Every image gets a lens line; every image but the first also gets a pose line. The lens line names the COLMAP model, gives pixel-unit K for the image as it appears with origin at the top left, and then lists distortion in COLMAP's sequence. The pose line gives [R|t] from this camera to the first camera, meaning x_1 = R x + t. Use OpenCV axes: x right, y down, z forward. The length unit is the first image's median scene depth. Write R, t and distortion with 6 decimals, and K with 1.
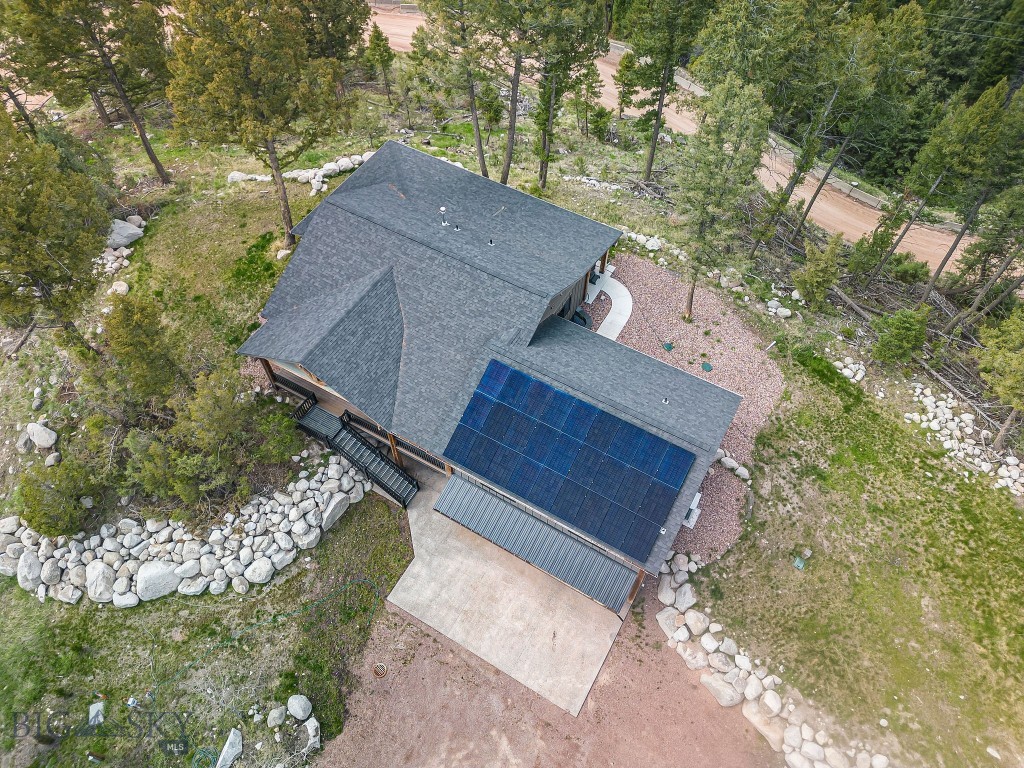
lens RADIAL K [[712.3, 0, 514.1], [0, 712.3, 382.5], [0, 0, 1]] dist [0.074535, -0.059762]
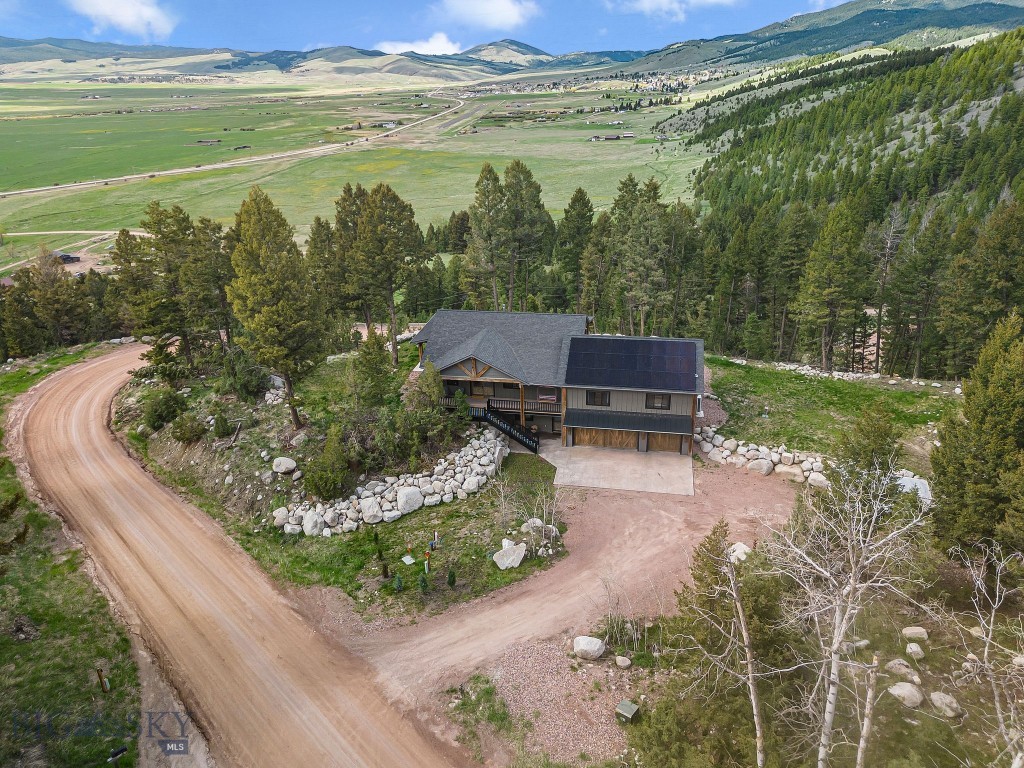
lens RADIAL K [[732.1, 0, 512.0], [0, 732.1, 384.0], [0, 0, 1]] dist [0.089280, -0.076340]
pose [[0.941888, -0.157592, 0.296667, -0.691438], [0.289989, 0.827223, -0.481257, 0.850847], [-0.169568, 0.539321, 0.824851, -0.416455]]
